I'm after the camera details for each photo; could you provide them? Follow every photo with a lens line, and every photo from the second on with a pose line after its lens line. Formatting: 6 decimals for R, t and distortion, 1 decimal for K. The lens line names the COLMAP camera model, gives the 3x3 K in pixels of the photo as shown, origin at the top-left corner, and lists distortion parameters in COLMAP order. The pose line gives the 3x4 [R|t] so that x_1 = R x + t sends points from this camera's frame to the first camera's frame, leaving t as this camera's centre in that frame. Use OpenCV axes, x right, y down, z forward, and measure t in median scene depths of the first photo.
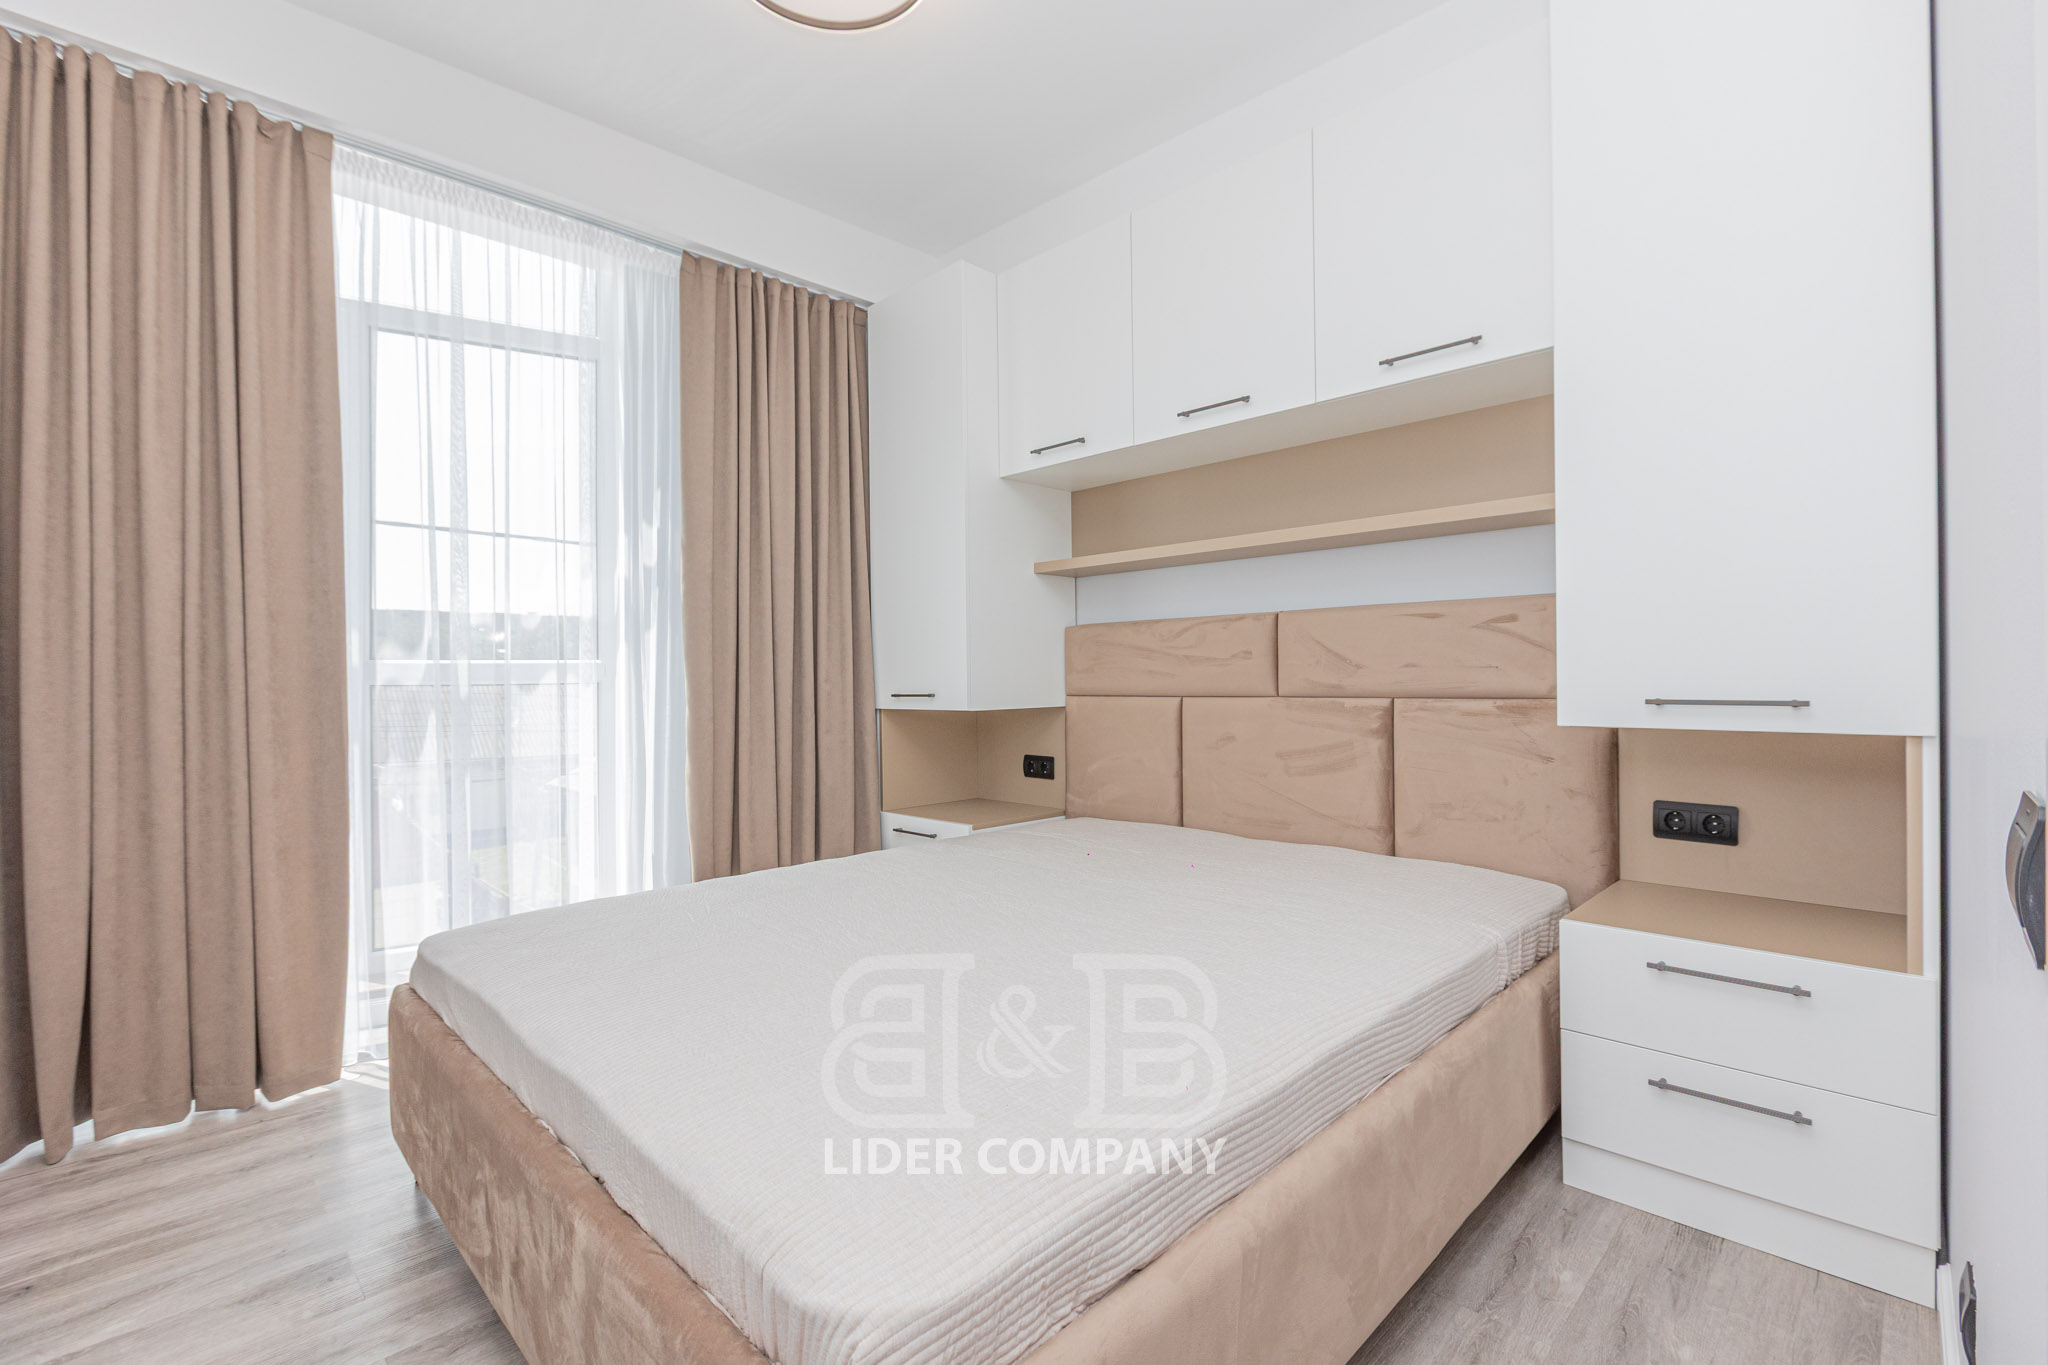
lens RADIAL K [[924.3, 0, 1024.0], [0, 924.3, 682.5], [0, 0, 1]] dist [0.000040, 0.000120]
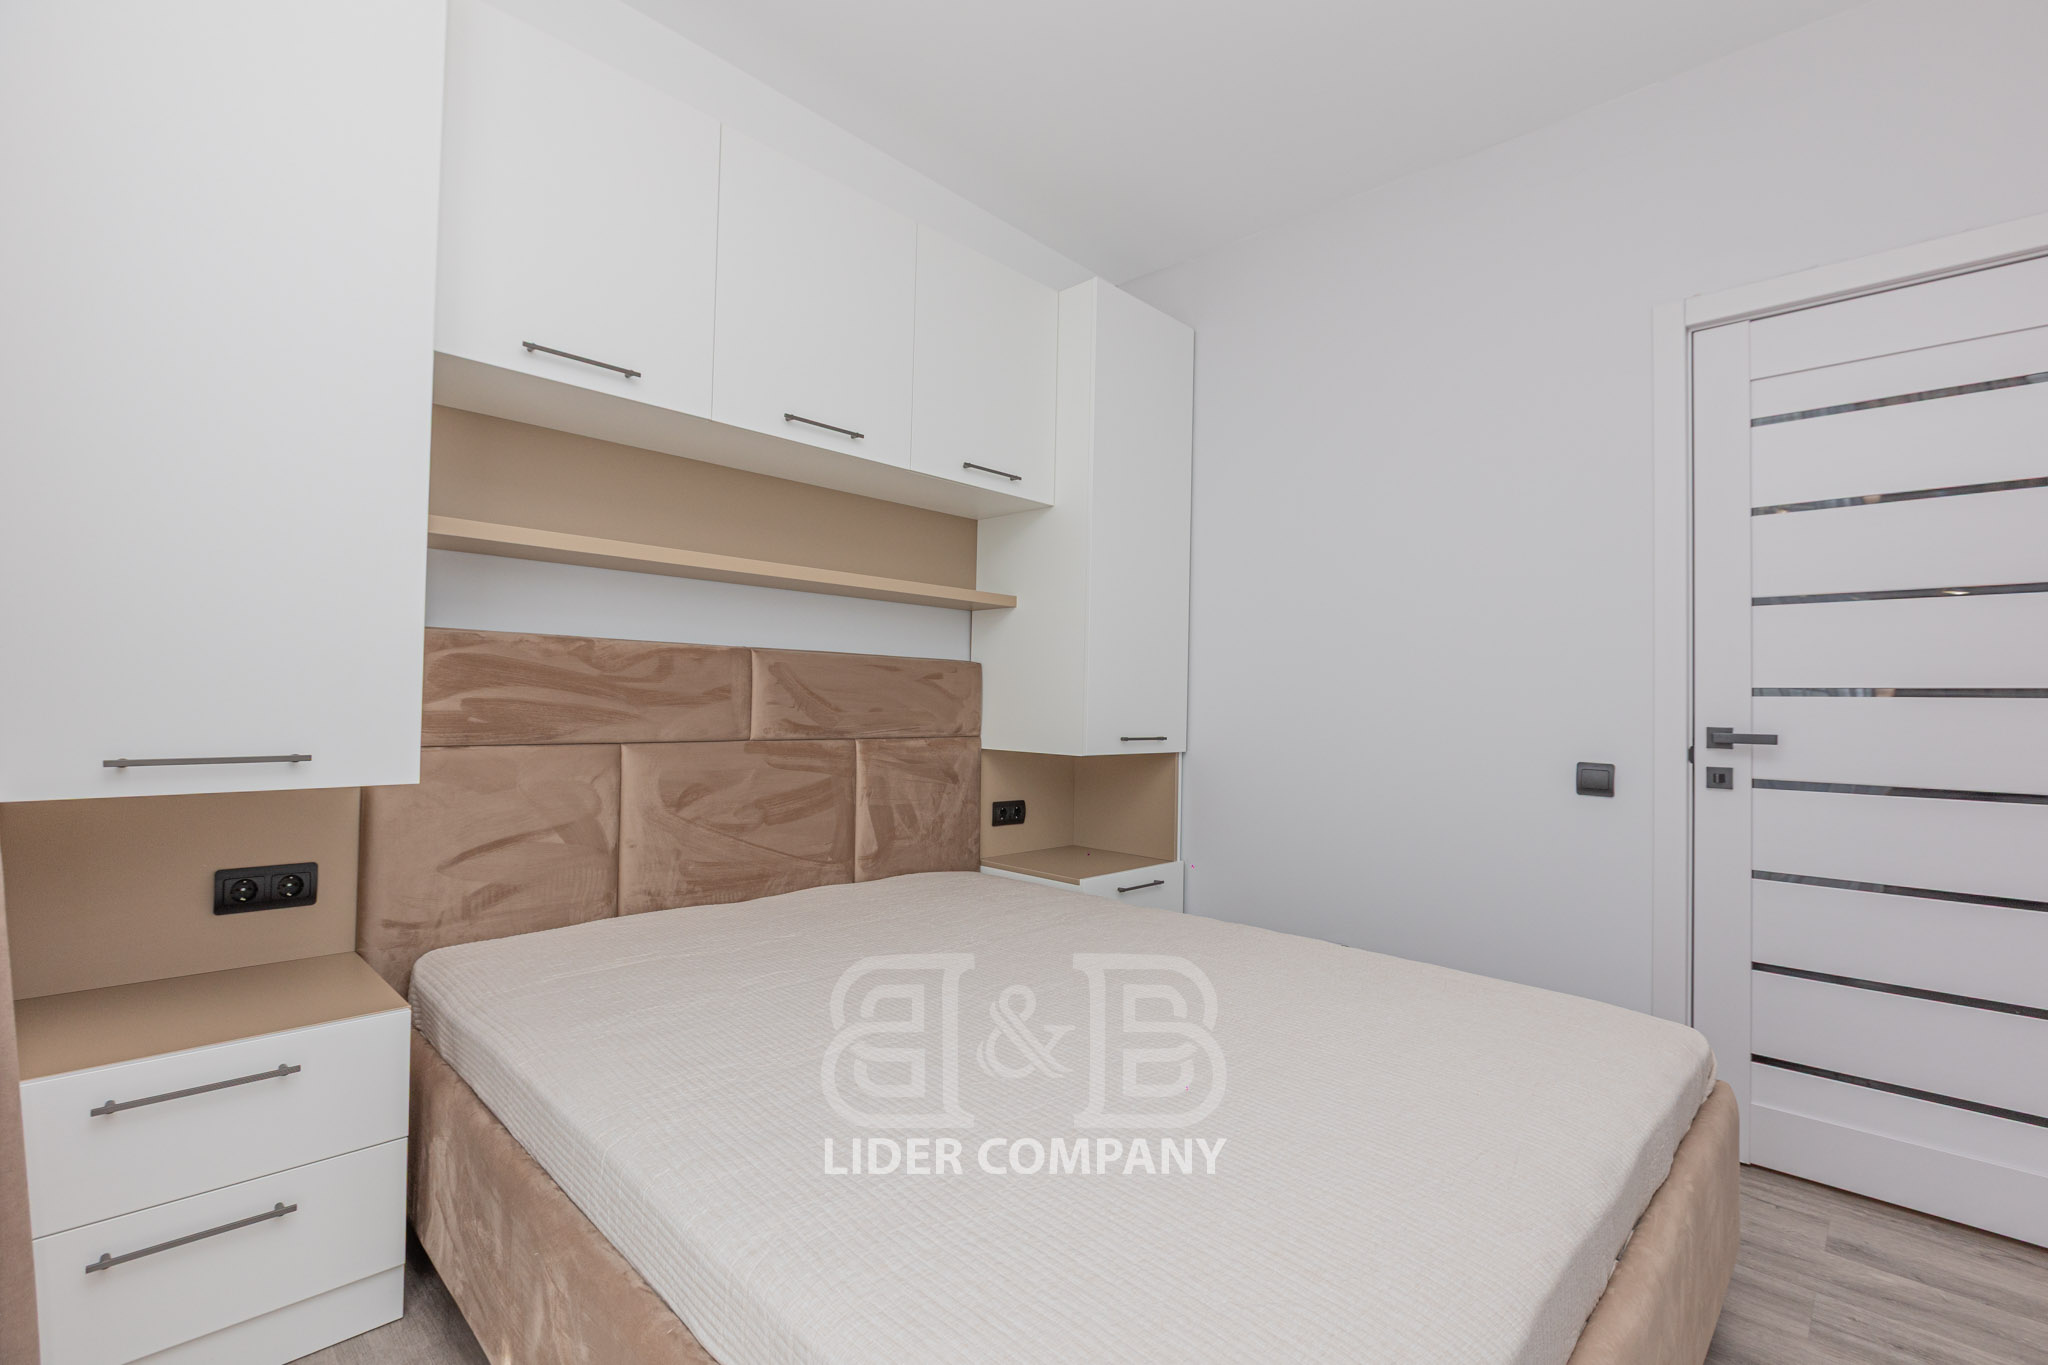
lens RADIAL K [[924.3, 0, 1024.0], [0, 924.3, 682.5], [0, 0, 1]] dist [0.000040, 0.000120]
pose [[0.013960, 0.051208, 0.998590, -0.642169], [0.012853, 0.998596, -0.051388, 0.007402], [-0.999820, 0.013552, 0.013282, 0.702229]]
